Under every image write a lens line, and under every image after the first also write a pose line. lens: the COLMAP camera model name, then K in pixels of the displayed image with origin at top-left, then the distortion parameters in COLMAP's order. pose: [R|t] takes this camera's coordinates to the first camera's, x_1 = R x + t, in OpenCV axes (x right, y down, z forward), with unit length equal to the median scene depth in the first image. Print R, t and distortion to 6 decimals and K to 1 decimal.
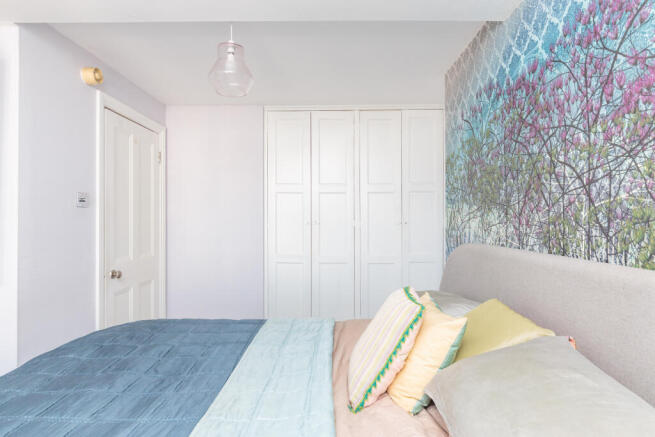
lens RADIAL K [[360.5, 0, 327.7], [0, 360.5, 217.5], [0, 0, 1]] dist [-0.001003, -0.000289]
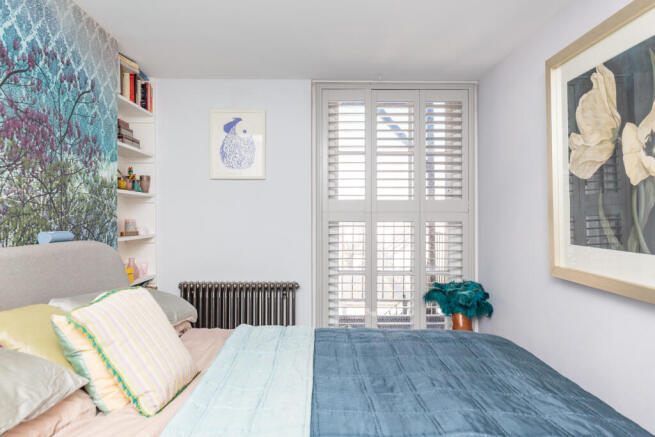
lens RADIAL K [[436.5, 0, 327.7], [0, 436.5, 214.8], [0, 0, 1]] dist [0.007993, -0.001854]
pose [[-0.997428, -0.005118, -0.071491, -0.243376], [-0.004564, 0.999958, -0.007900, 0.013361], [0.071529, -0.007554, -0.997410, 2.406469]]
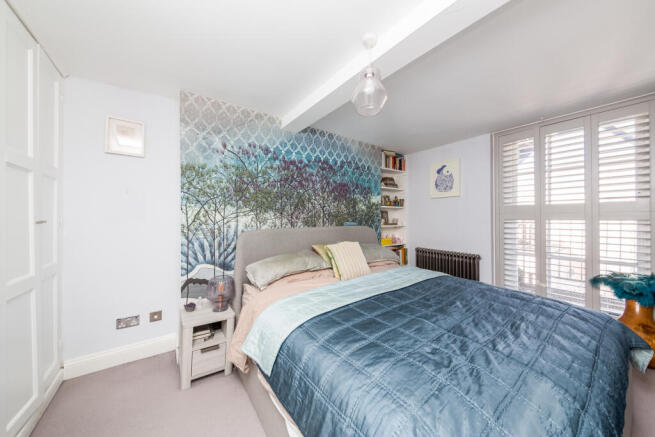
lens RADIAL K [[231.0, 0, 326.6], [0, 231.0, 218.2], [0, 0, 1]] dist [-0.000513, -0.000111]
pose [[-0.613754, -0.003318, 0.789490, -1.225490], [-0.001240, 0.999994, 0.003239, 0.016697], [-0.789496, 0.001009, -0.613755, 2.470556]]
